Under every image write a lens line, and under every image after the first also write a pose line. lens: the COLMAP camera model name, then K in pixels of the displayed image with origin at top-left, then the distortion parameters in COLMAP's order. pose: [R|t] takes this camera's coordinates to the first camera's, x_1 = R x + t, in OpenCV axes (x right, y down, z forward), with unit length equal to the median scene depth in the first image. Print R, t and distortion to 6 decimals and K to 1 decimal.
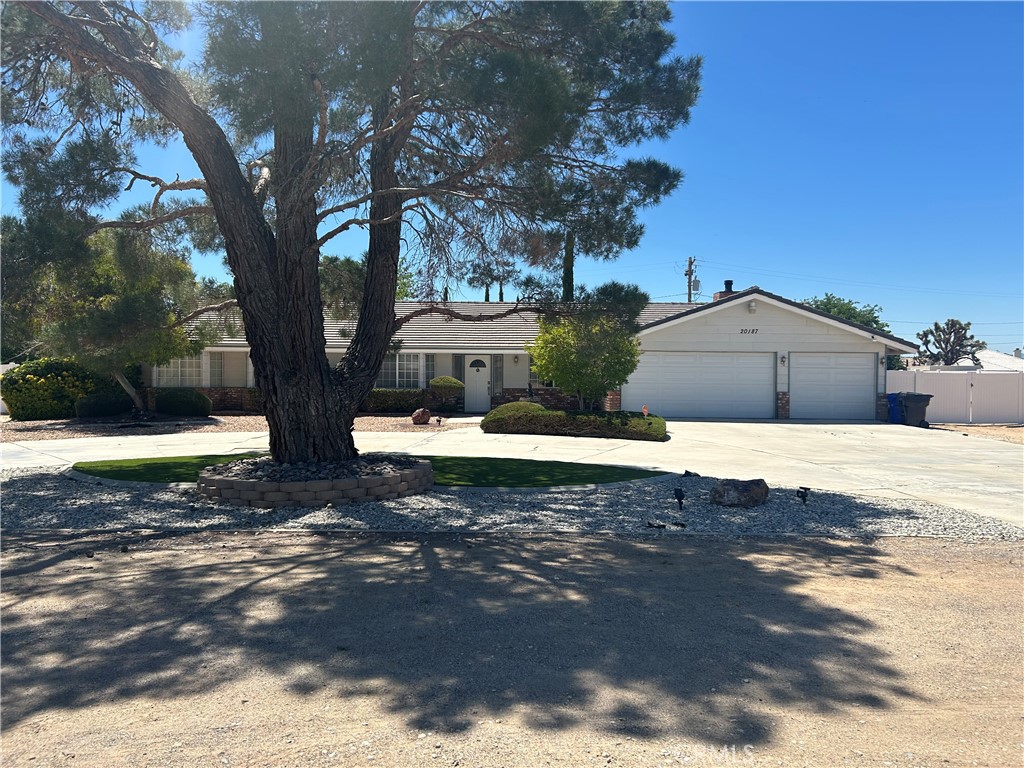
lens RADIAL K [[774.4, 0, 509.6], [0, 774.4, 384.6], [0, 0, 1]] dist [0.058422, -0.063787]
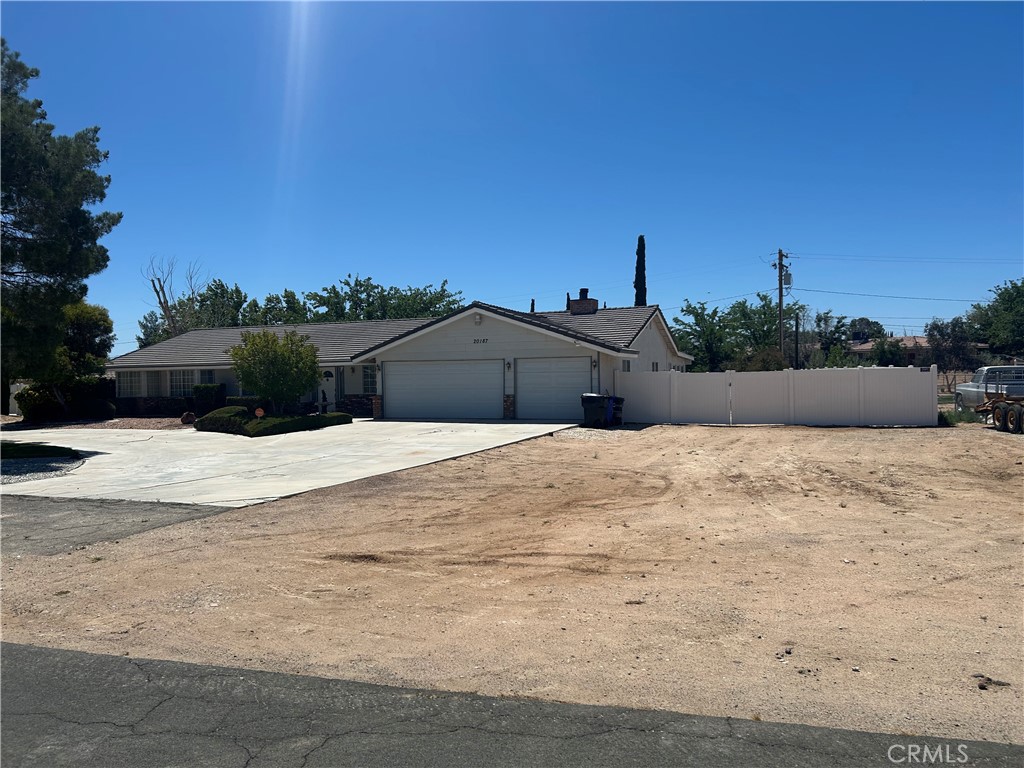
lens RADIAL K [[774.4, 0, 512.3], [0, 774.4, 386.5], [0, 0, 1]] dist [0.058422, -0.063787]
pose [[0.922245, -0.018419, -0.386167, 0.720706], [0.017859, 0.999828, -0.005036, 0.003085], [0.386193, -0.002252, 0.922415, -0.008965]]
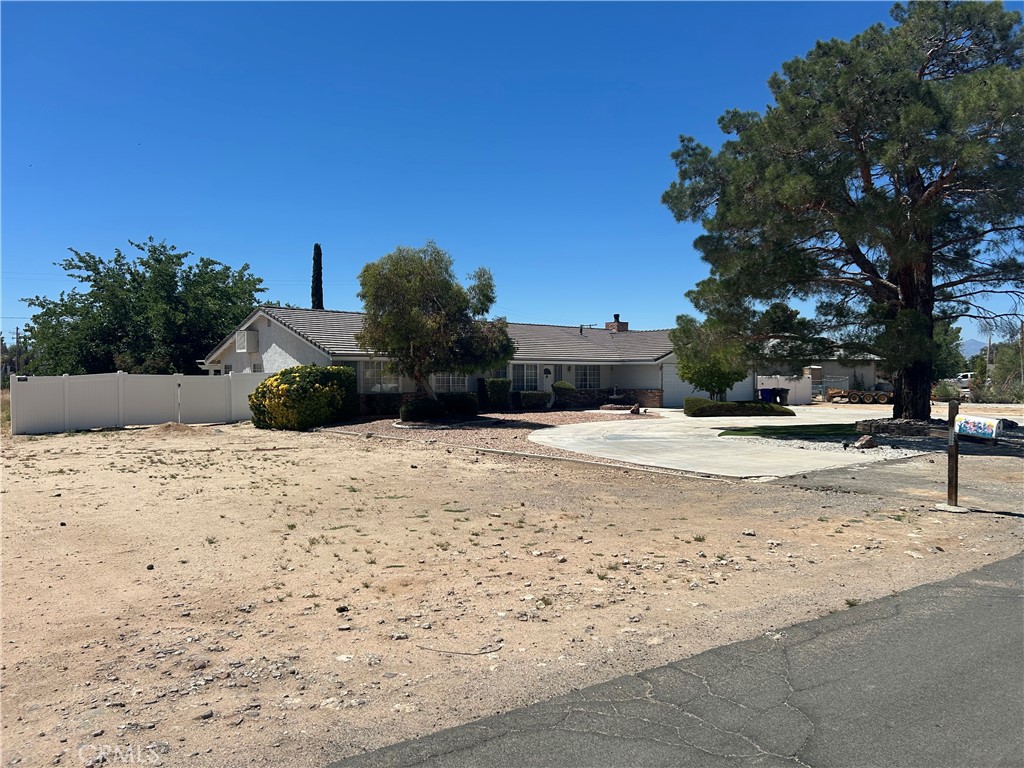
lens RADIAL K [[774.4, 0, 508.0], [0, 774.4, 381.9], [0, 0, 1]] dist [0.058422, -0.063787]
pose [[0.758389, -0.010197, 0.651722, -1.006658], [0.011787, 0.999929, 0.001929, -0.013050], [-0.651695, 0.006219, 0.758456, 0.024626]]
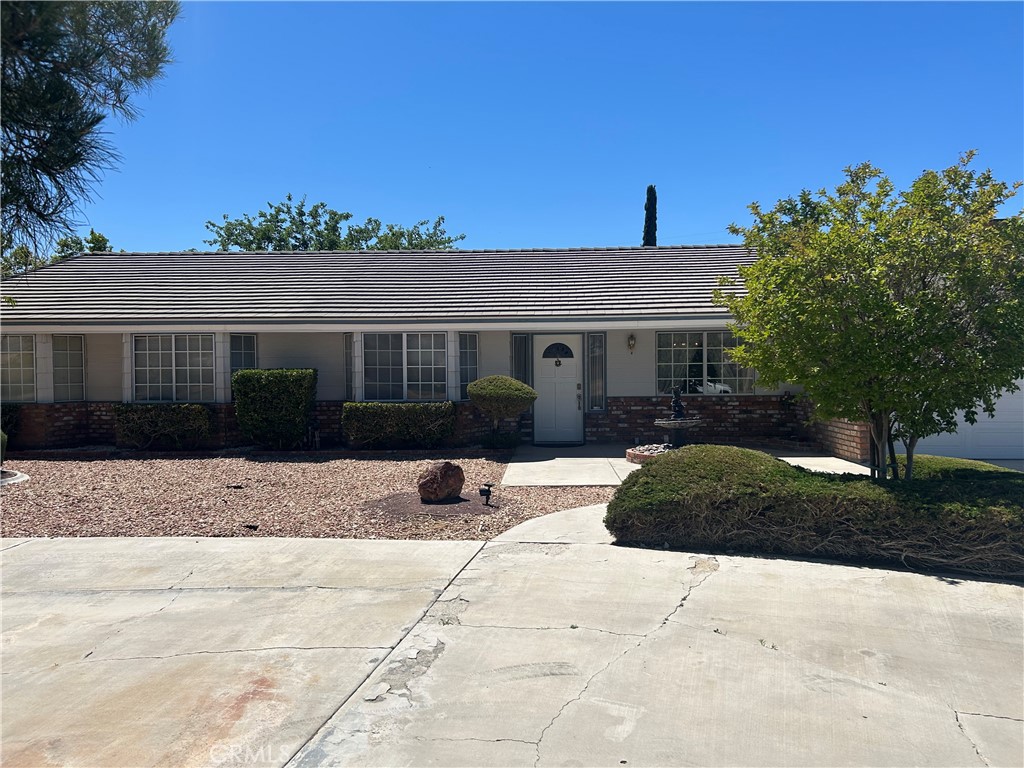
lens RADIAL K [[774.4, 0, 509.1], [0, 774.4, 388.0], [0, 0, 1]] dist [0.058422, -0.063787]
pose [[0.998075, -0.012400, -0.060766, -0.044147], [0.013001, 0.999870, 0.009500, -0.007334], [0.060640, -0.010272, 0.998107, 0.485439]]
